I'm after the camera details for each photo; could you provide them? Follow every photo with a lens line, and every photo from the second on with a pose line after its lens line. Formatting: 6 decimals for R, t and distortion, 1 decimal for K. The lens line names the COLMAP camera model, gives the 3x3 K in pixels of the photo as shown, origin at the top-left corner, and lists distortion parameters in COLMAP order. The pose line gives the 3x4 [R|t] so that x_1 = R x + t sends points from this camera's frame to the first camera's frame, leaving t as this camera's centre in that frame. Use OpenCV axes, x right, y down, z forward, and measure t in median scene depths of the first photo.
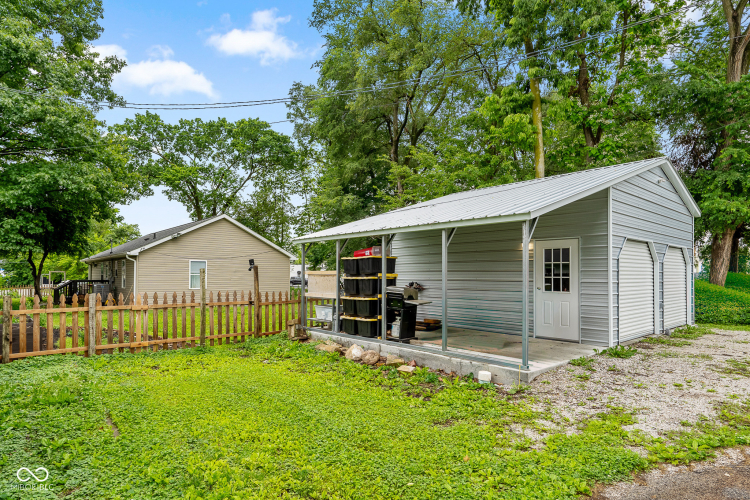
lens RADIAL K [[421.1, 0, 373.6], [0, 421.1, 260.9], [0, 0, 1]] dist [-0.003191, -0.000688]
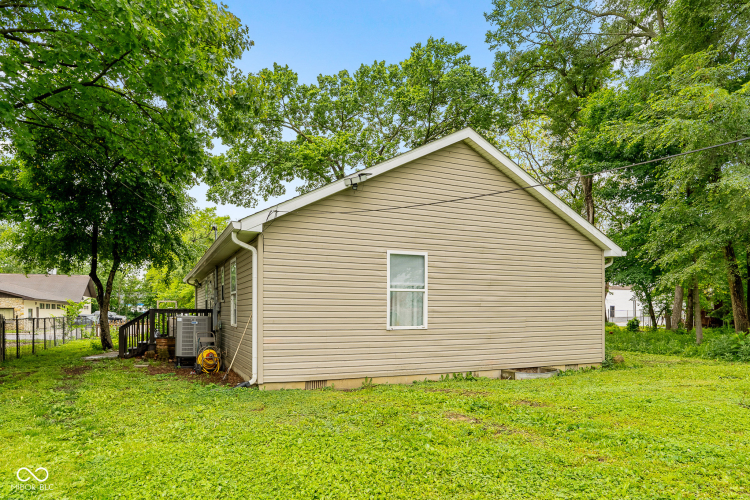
lens RADIAL K [[489.0, 0, 375.3], [0, 489.0, 306.5], [0, 0, 1]] dist [0.000017, -0.000011]
pose [[0.956615, -0.006100, -0.291291, -0.150827], [0.013484, 0.999636, 0.023348, 0.017558], [0.291042, -0.026263, 0.956350, 0.273378]]
